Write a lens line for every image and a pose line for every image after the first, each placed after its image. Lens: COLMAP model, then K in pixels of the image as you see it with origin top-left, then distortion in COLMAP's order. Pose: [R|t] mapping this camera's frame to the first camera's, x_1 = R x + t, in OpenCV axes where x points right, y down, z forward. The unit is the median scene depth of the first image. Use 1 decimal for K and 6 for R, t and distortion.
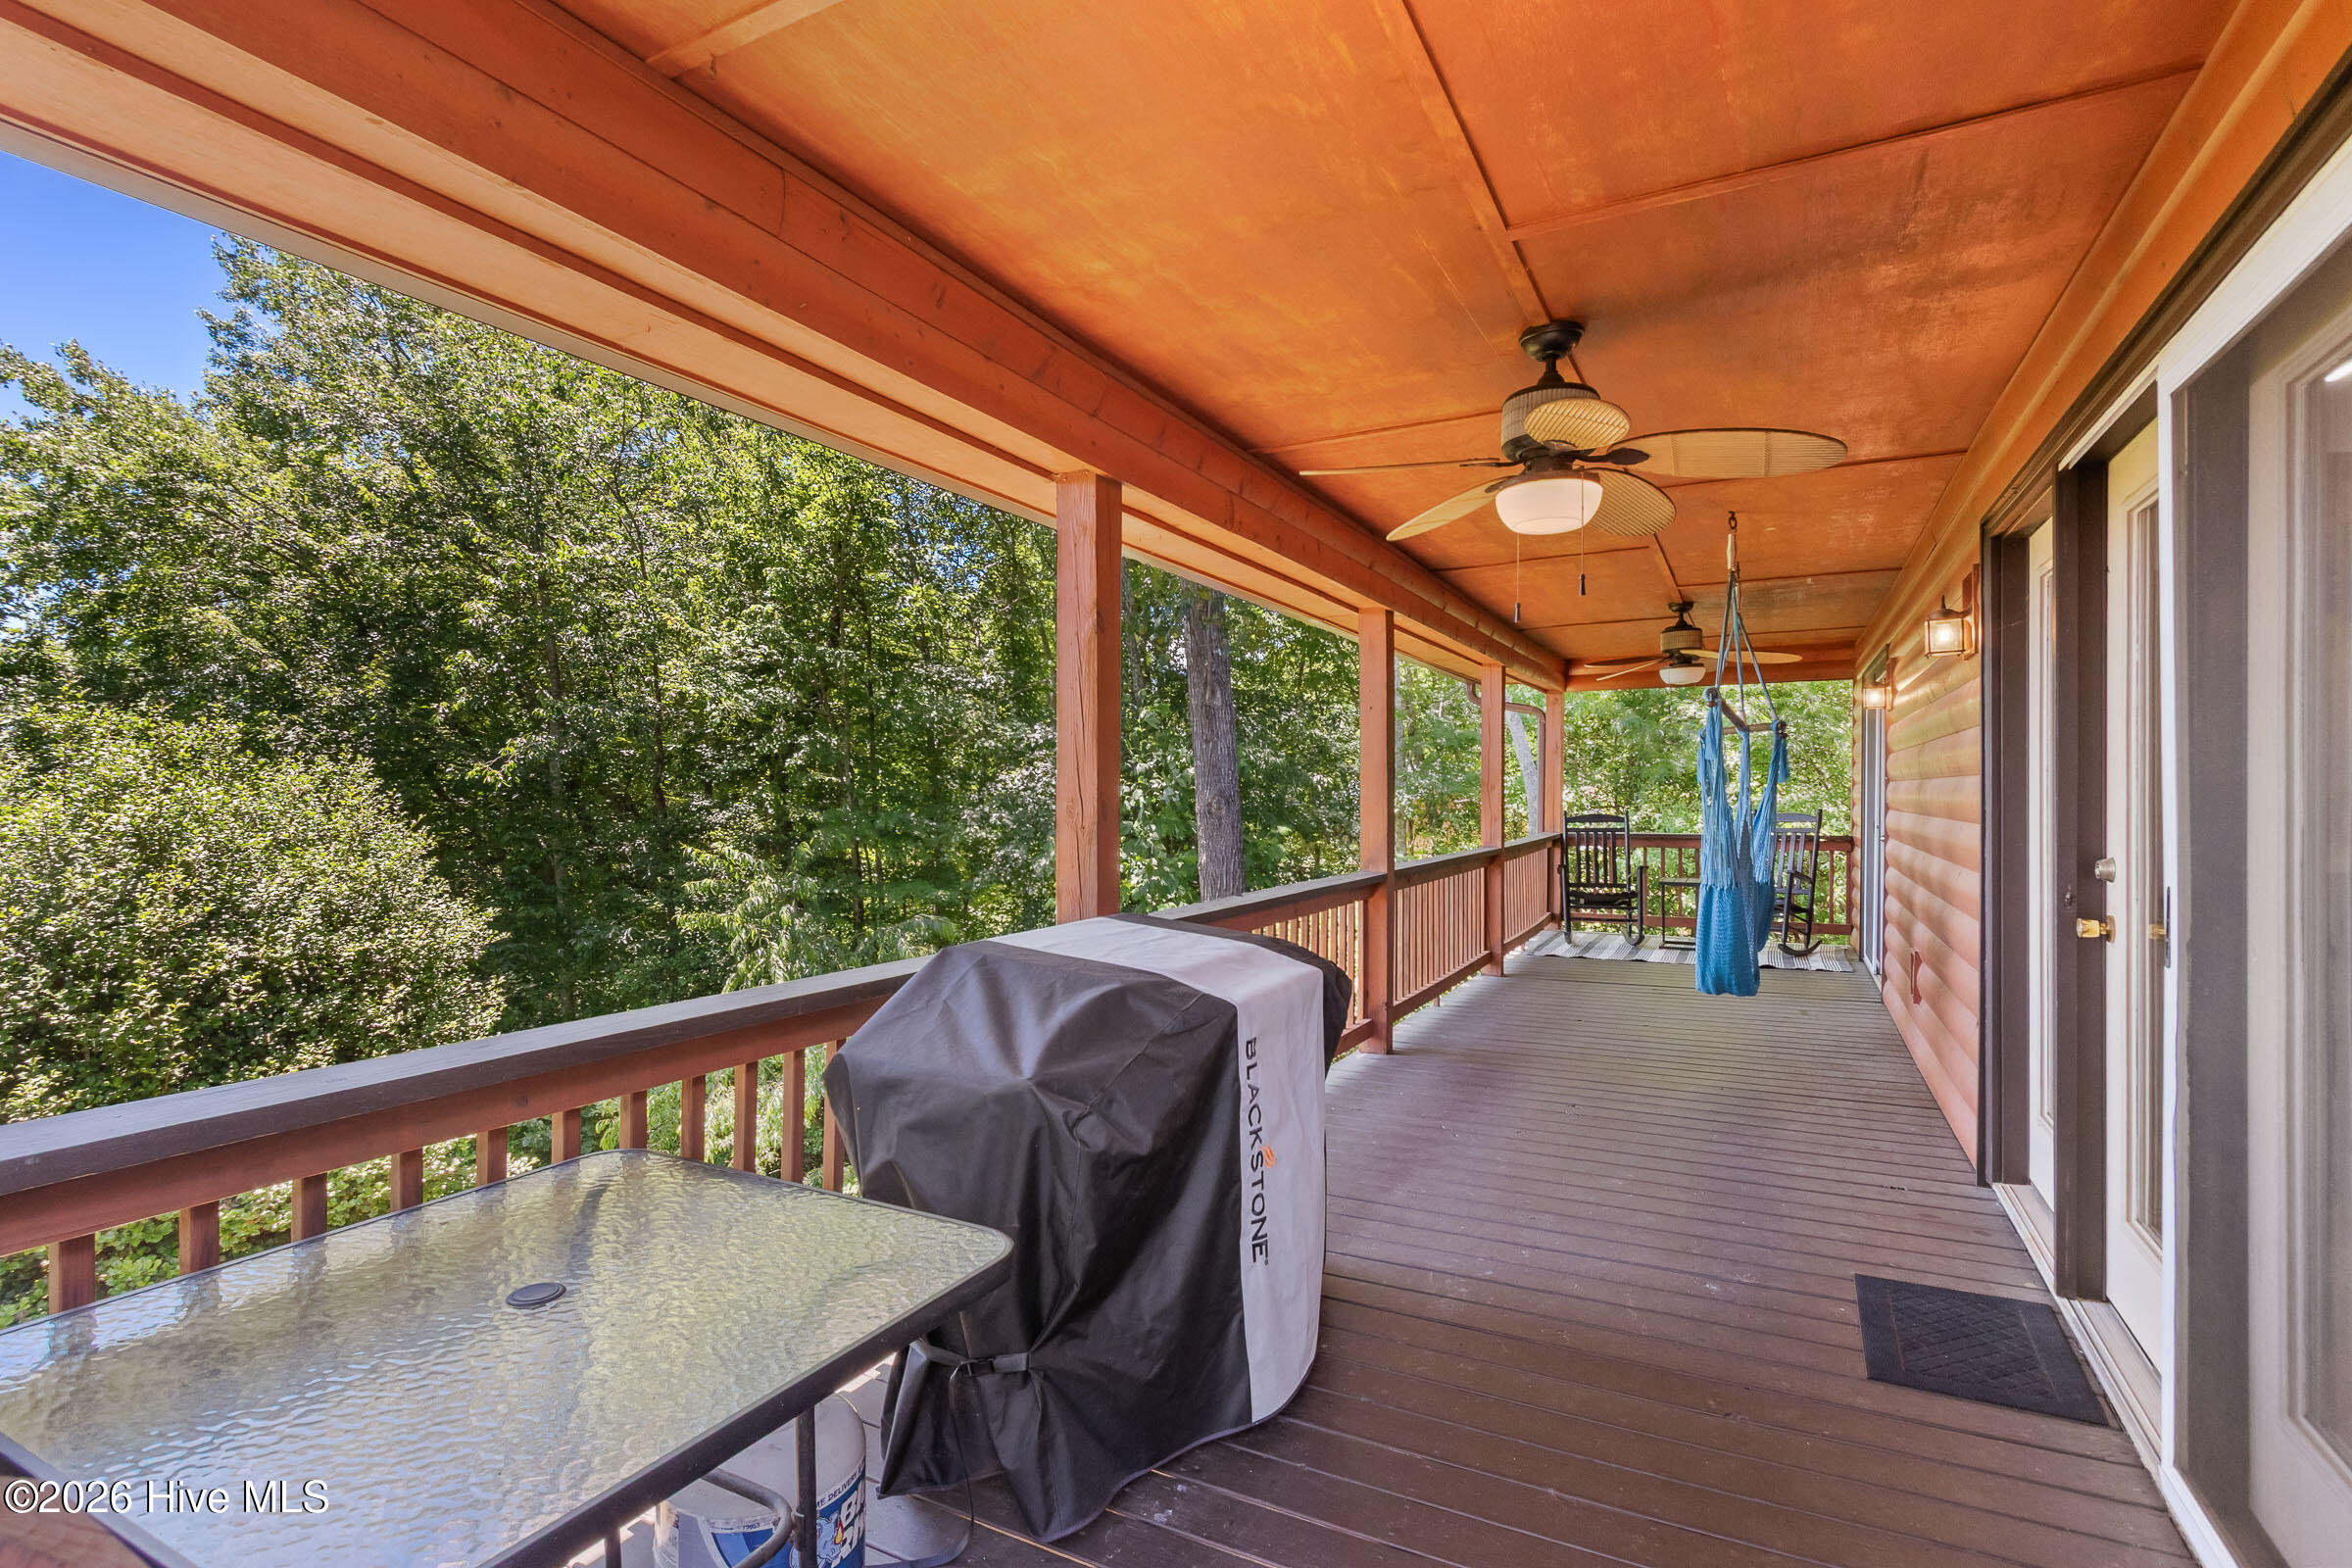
lens RADIAL K [[1118.3, 0, 1146.1], [0, 1118.3, 770.3], [0, 0, 1]] dist [0.000326, -0.000441]
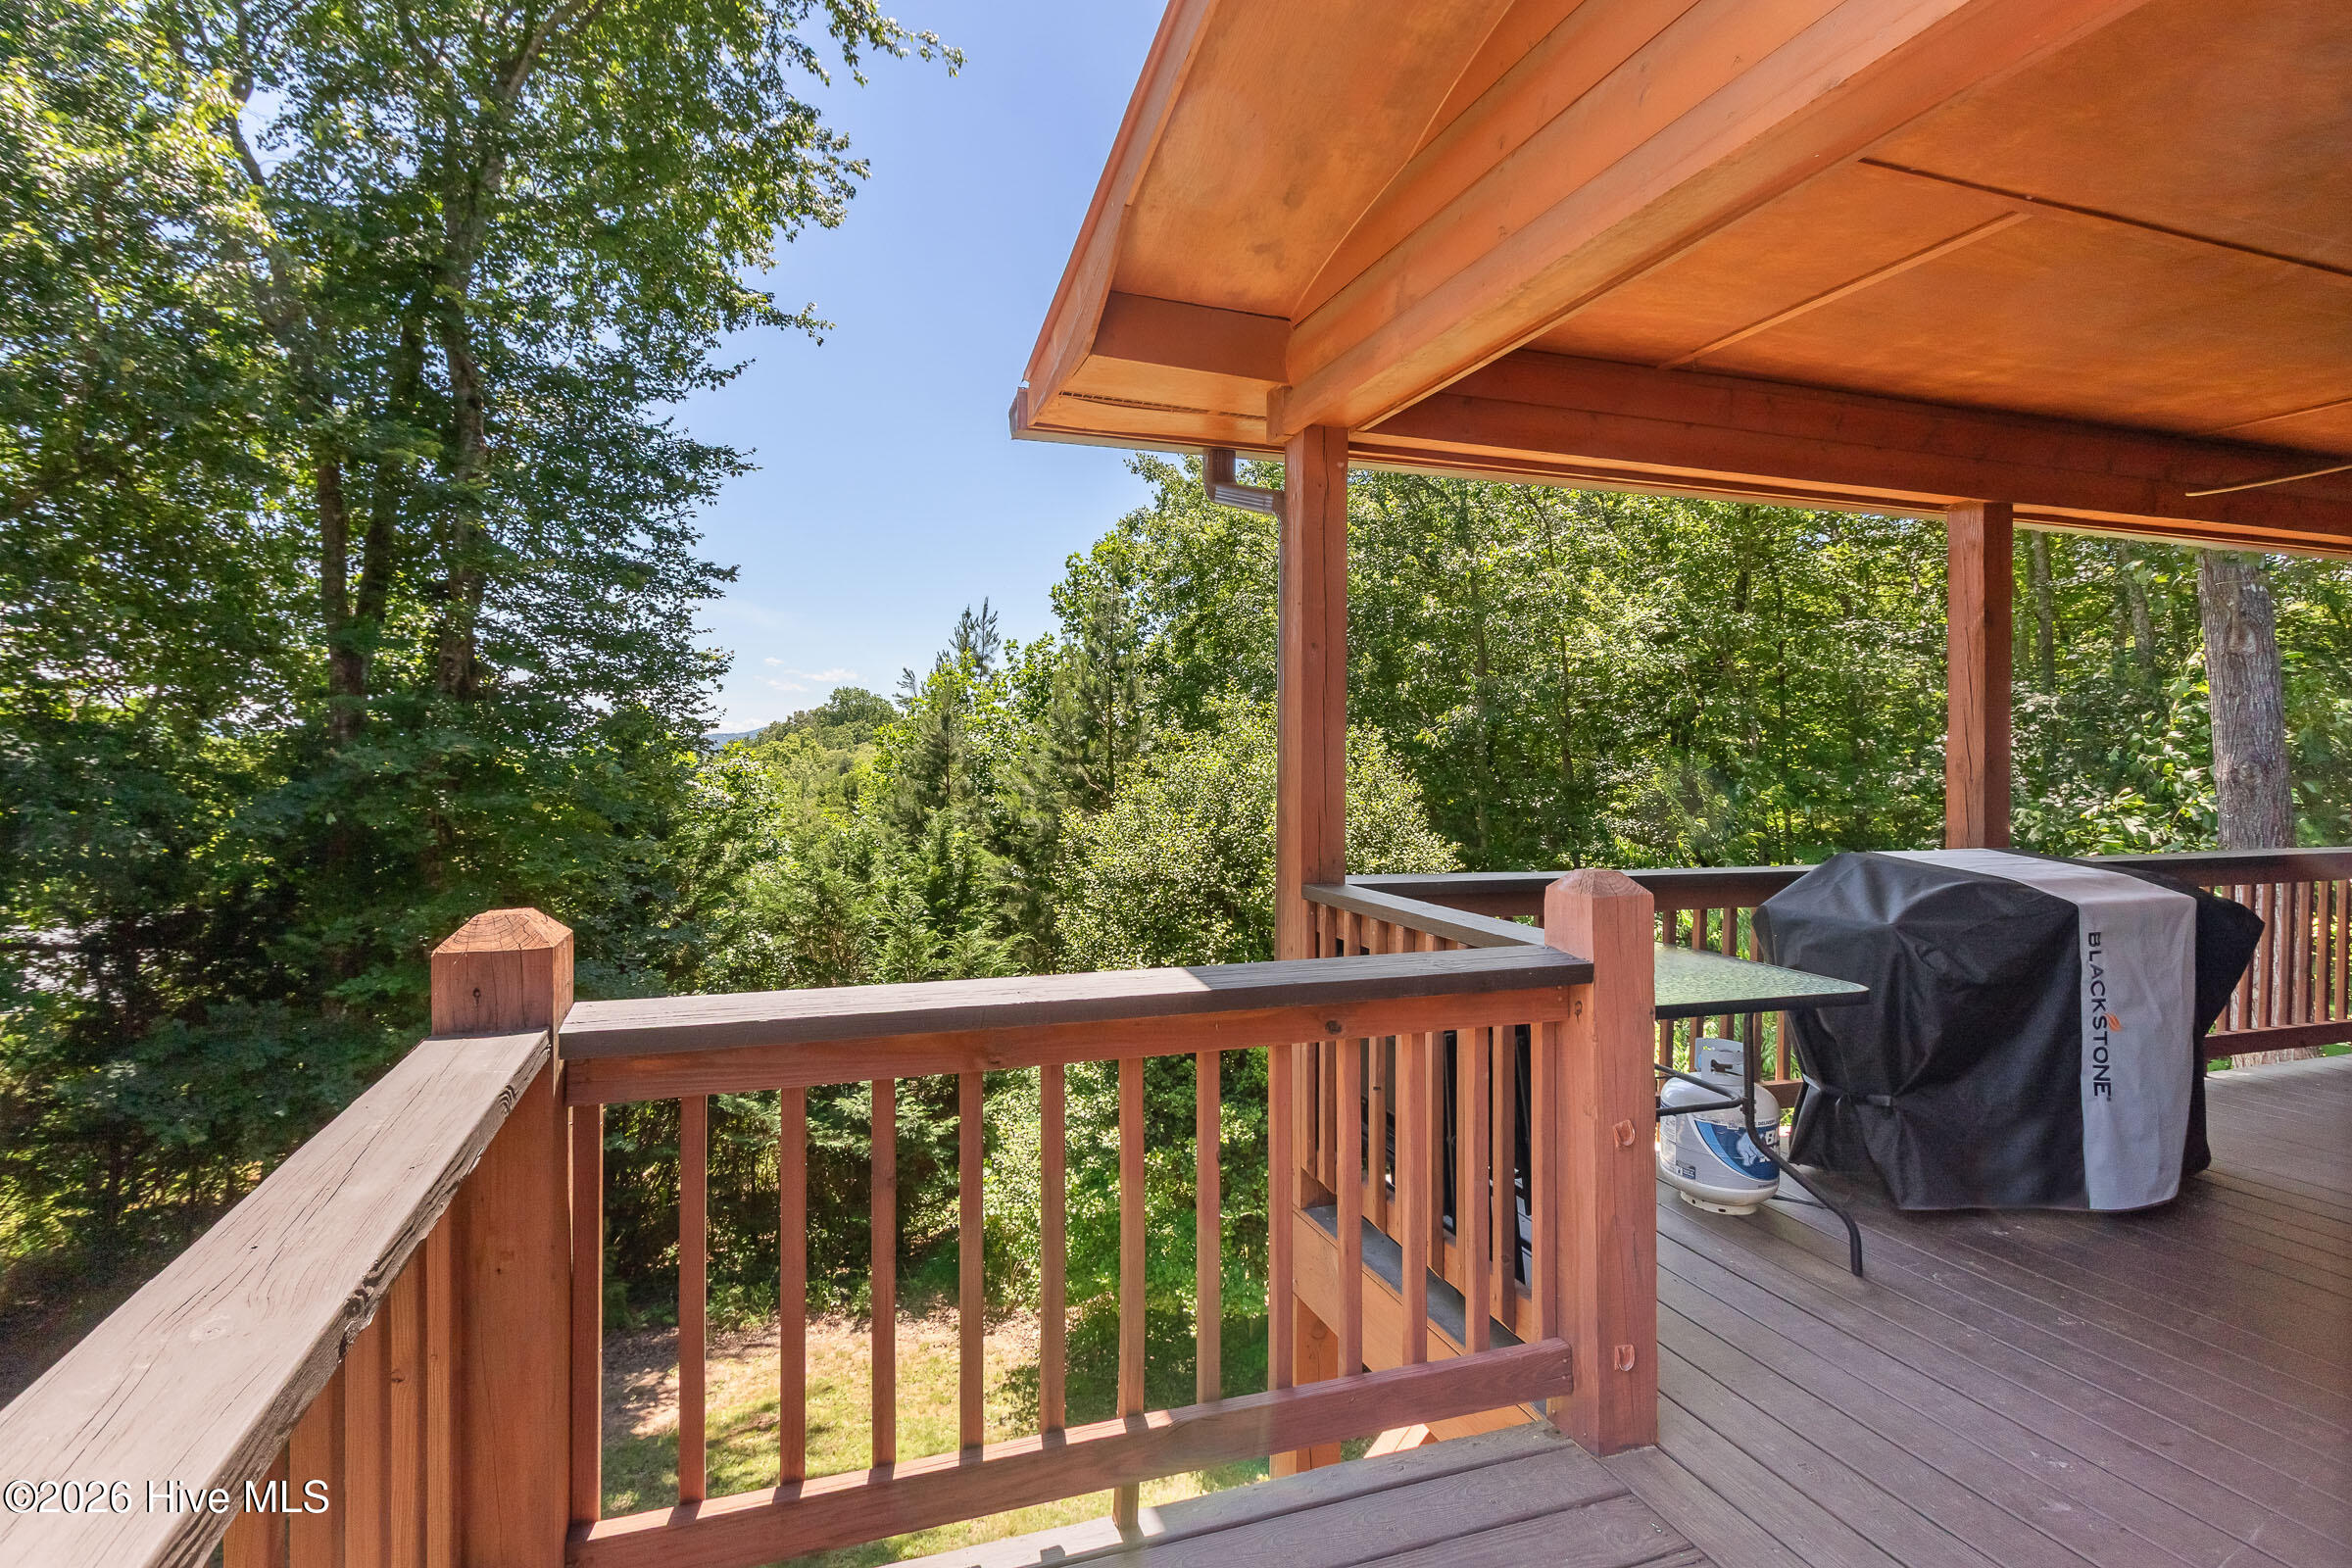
lens RADIAL K [[1118.3, 0, 1146.1], [0, 1118.3, 770.3], [0, 0, 1]] dist [0.000326, -0.000441]
pose [[0.727773, 0.013762, -0.685680, 0.064890], [0.008921, 0.999524, 0.029530, -0.003136], [0.685760, -0.027608, 0.727304, -0.276240]]
